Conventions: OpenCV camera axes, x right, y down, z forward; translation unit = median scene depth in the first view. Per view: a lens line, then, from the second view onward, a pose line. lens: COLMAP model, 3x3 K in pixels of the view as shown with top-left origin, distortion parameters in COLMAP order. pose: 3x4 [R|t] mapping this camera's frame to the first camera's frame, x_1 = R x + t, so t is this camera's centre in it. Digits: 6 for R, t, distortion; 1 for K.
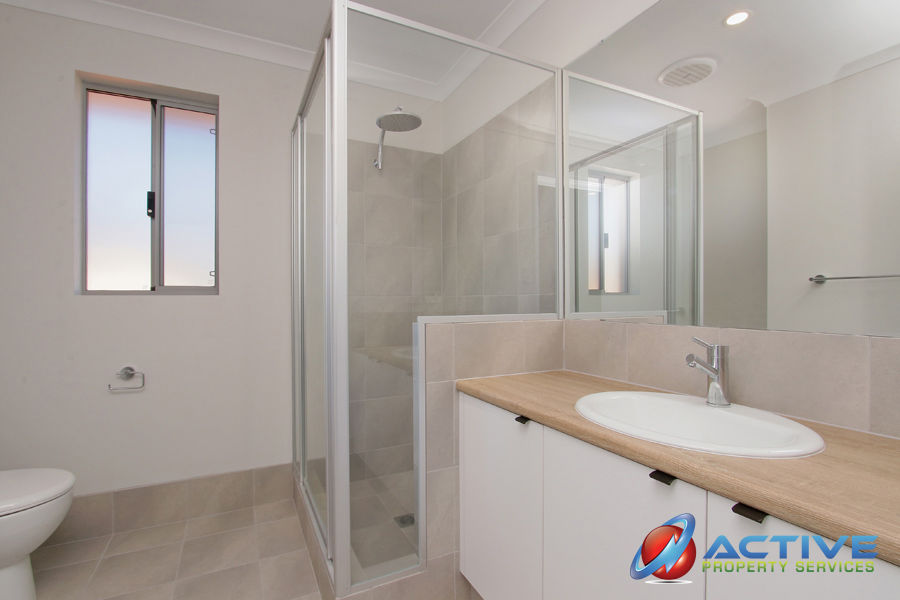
lens RADIAL K [[414.7, 0, 439.4], [0, 414.7, 302.0], [0, 0, 1]] dist [-0.017282, 0.000574]
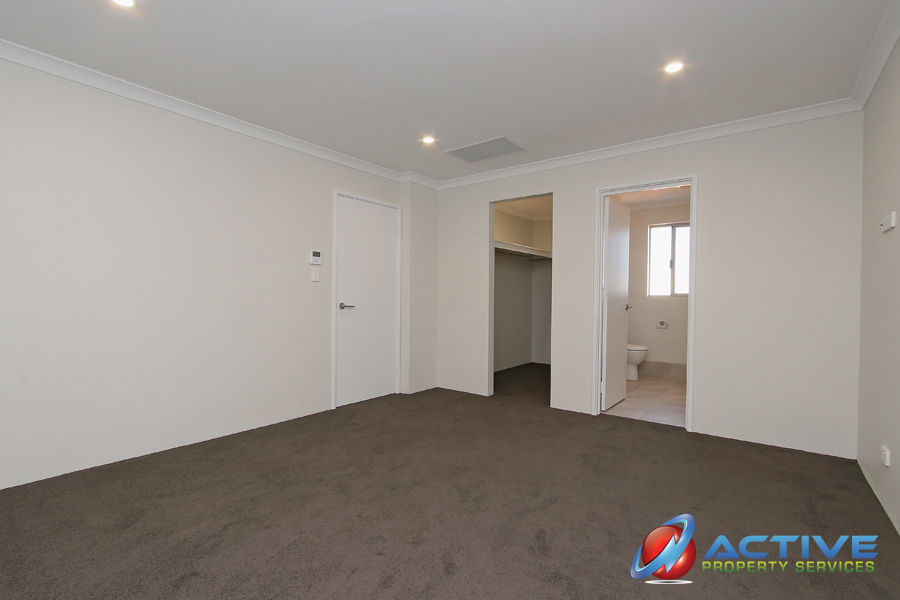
lens RADIAL K [[414.7, 0, 439.4], [0, 414.7, 302.0], [0, 0, 1]] dist [-0.017282, 0.000574]
pose [[0.439560, 0.019143, -0.898009, 1.188358], [-0.010991, 0.999813, 0.015934, -0.005147], [0.898146, 0.002867, 0.439688, -1.730622]]
